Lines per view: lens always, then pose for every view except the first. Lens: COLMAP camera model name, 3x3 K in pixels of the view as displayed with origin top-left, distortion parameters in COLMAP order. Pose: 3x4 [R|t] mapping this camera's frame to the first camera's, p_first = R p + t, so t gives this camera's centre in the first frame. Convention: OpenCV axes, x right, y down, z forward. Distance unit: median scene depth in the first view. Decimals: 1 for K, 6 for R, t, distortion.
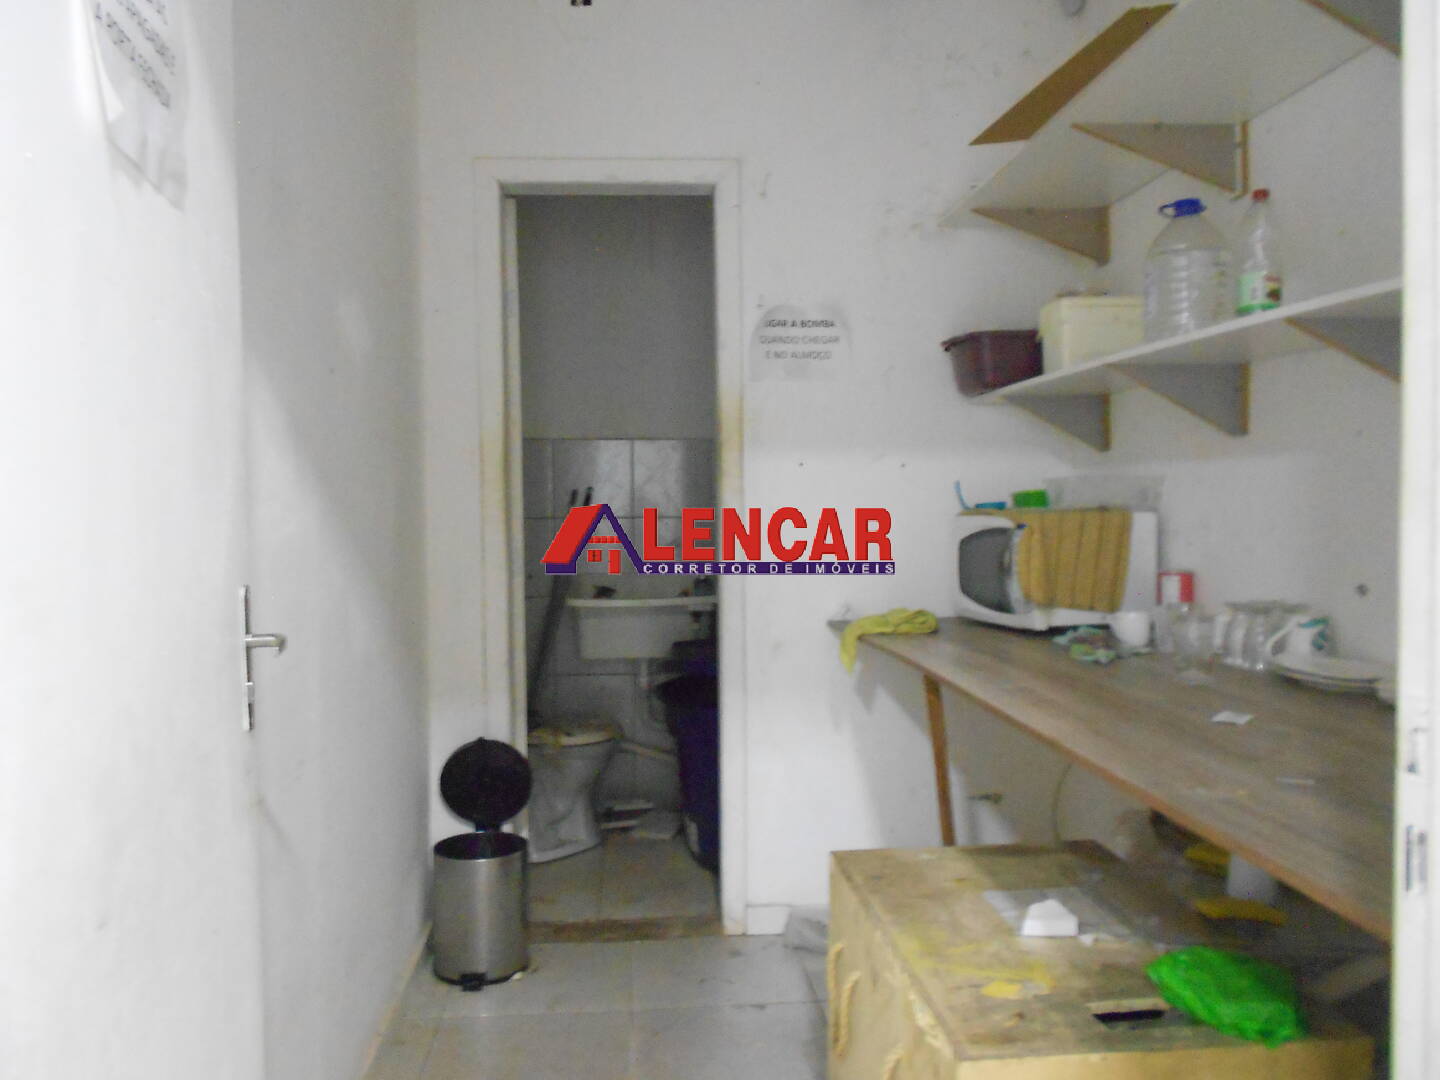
lens RADIAL K [[1139.9, 0, 720.0], [0, 1139.9, 540.0], [0, 0, 1]] dist [-0.002088, 0.000431]
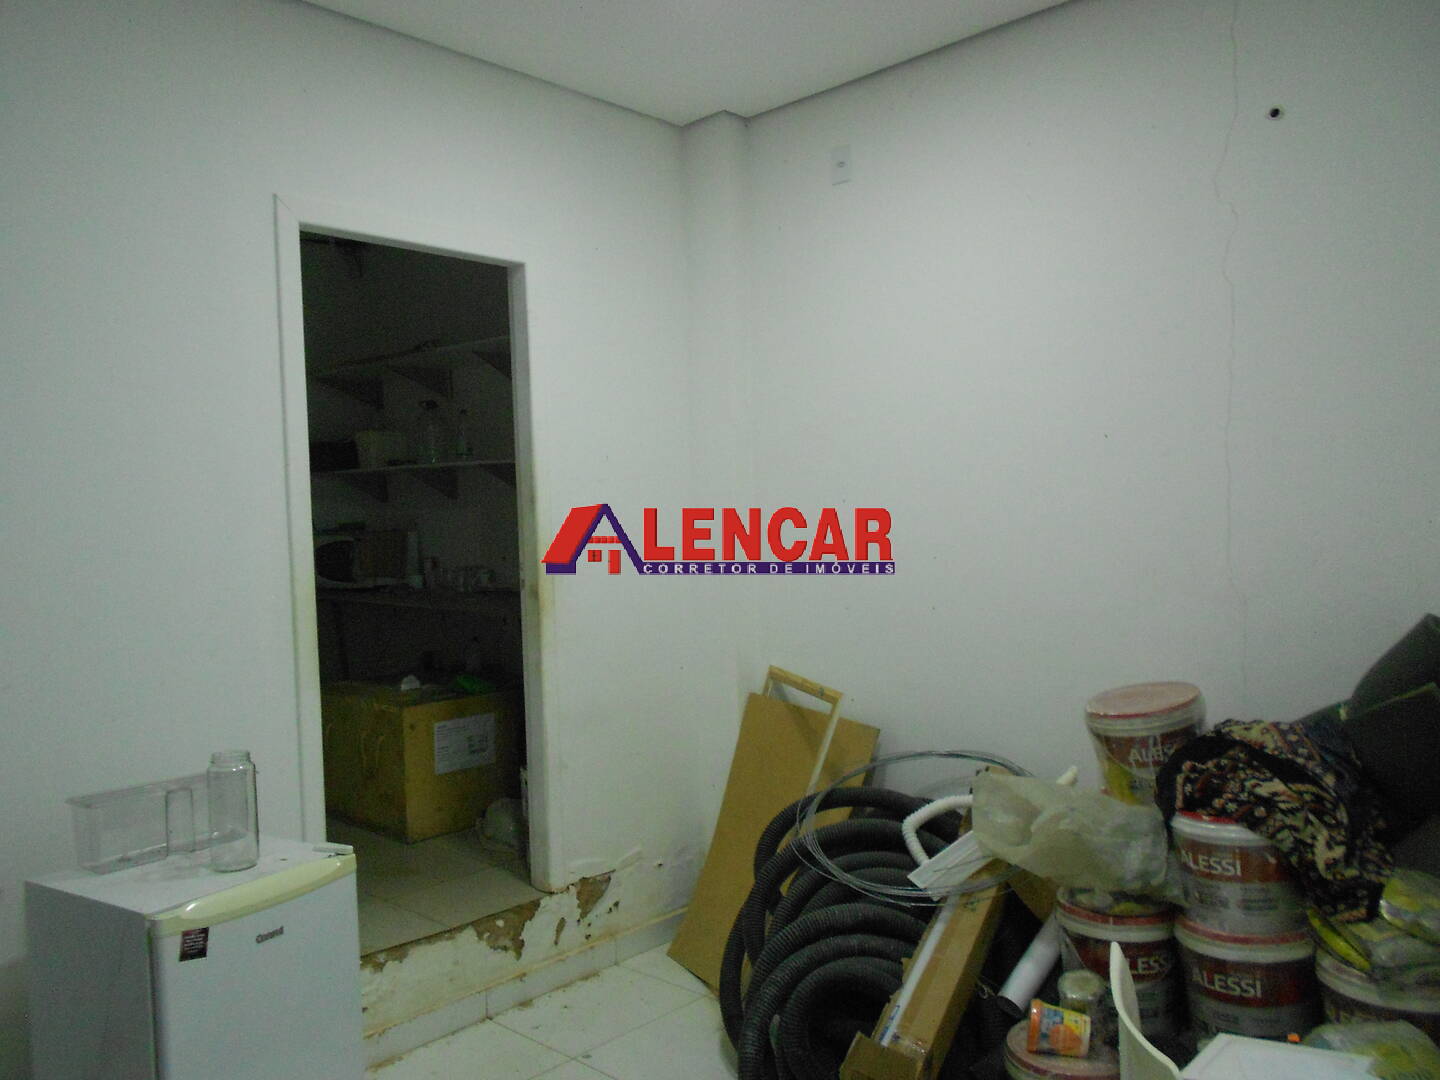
lens RADIAL K [[1139.9, 0, 720.0], [0, 1139.9, 540.0], [0, 0, 1]] dist [-0.002088, 0.000431]
pose [[0.747180, -0.037767, 0.663548, -0.733661], [0.045283, 0.998957, 0.005867, 0.006355], [-0.663077, 0.025664, 0.748111, -1.184332]]
